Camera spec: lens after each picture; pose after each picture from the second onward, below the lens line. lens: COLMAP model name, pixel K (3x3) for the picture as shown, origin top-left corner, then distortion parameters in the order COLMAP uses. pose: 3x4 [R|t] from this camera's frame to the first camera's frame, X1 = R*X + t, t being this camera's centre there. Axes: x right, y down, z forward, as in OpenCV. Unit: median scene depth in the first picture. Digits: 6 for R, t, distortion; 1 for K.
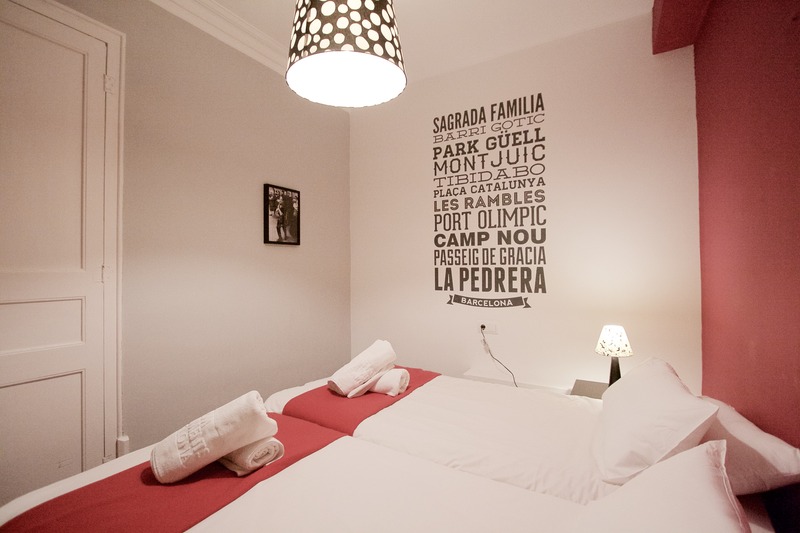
lens RADIAL K [[376.4, 0, 396.6], [0, 376.4, 267.8], [0, 0, 1]] dist [-0.013823, 0.000910]
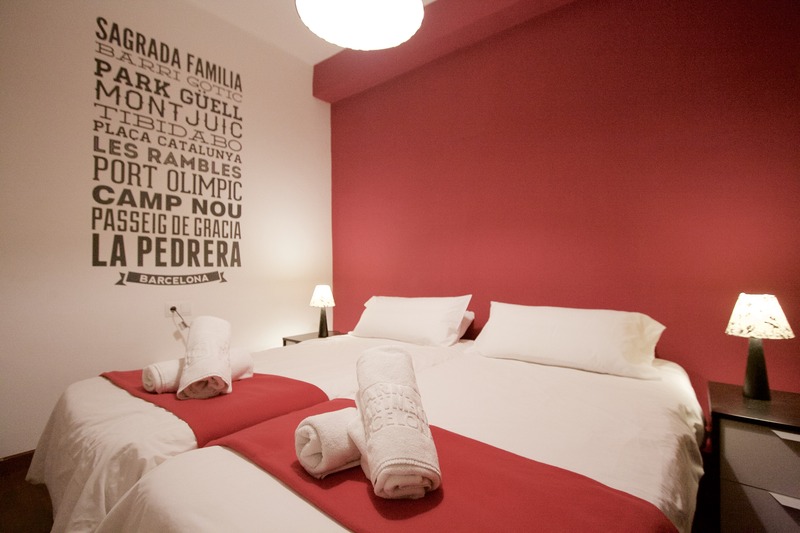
lens RADIAL K [[376.4, 0, 399.6], [0, 376.4, 268.1], [0, 0, 1]] dist [-0.013823, 0.000910]
pose [[0.128492, 0.016622, 0.991571, -0.524422], [0.009078, 0.999798, -0.017936, 0.084960], [-0.991669, 0.011306, 0.128316, 0.391145]]
